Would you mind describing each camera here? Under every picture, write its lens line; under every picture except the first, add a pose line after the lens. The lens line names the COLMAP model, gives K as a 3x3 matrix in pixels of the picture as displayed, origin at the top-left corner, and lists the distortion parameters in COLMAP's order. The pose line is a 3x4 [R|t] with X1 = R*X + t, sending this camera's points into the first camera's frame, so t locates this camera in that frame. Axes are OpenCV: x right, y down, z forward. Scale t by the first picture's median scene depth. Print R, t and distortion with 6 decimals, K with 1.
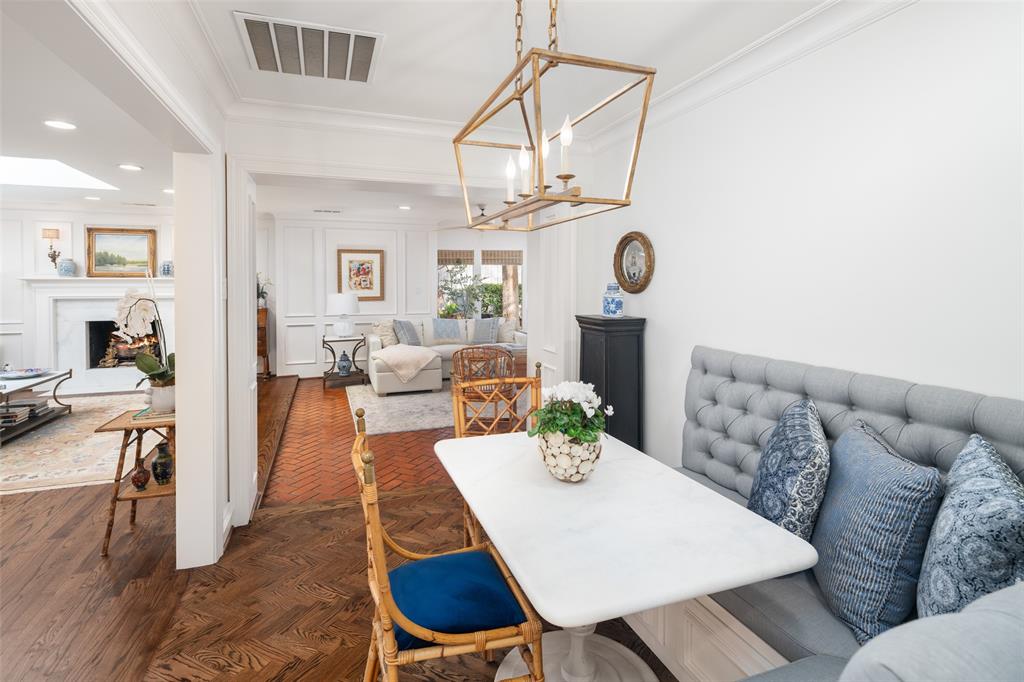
lens RADIAL K [[489.9, 0, 504.8], [0, 489.9, 274.3], [0, 0, 1]] dist [-0.015501, -0.000417]
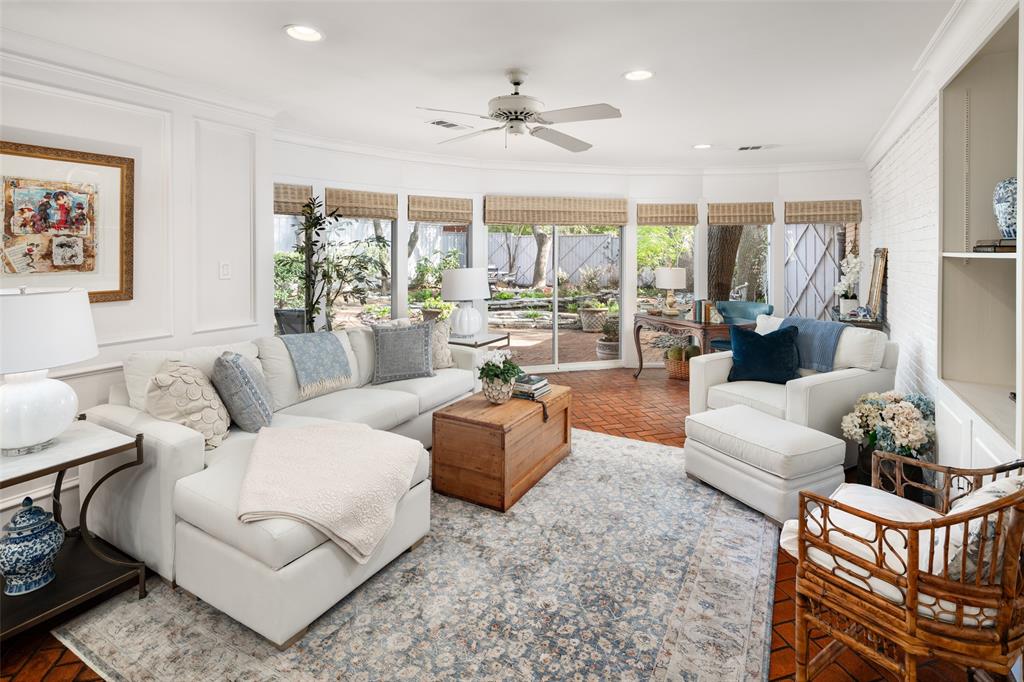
lens RADIAL K [[500.1, 0, 517.0], [0, 500.1, 244.5], [0, 0, 1]] dist [-0.003572, -0.000007]
pose [[0.759607, 0.010361, 0.650300, -0.278052], [-0.013439, 0.999910, -0.000233, 0.008946], [-0.650244, -0.008562, 0.759677, 0.555714]]
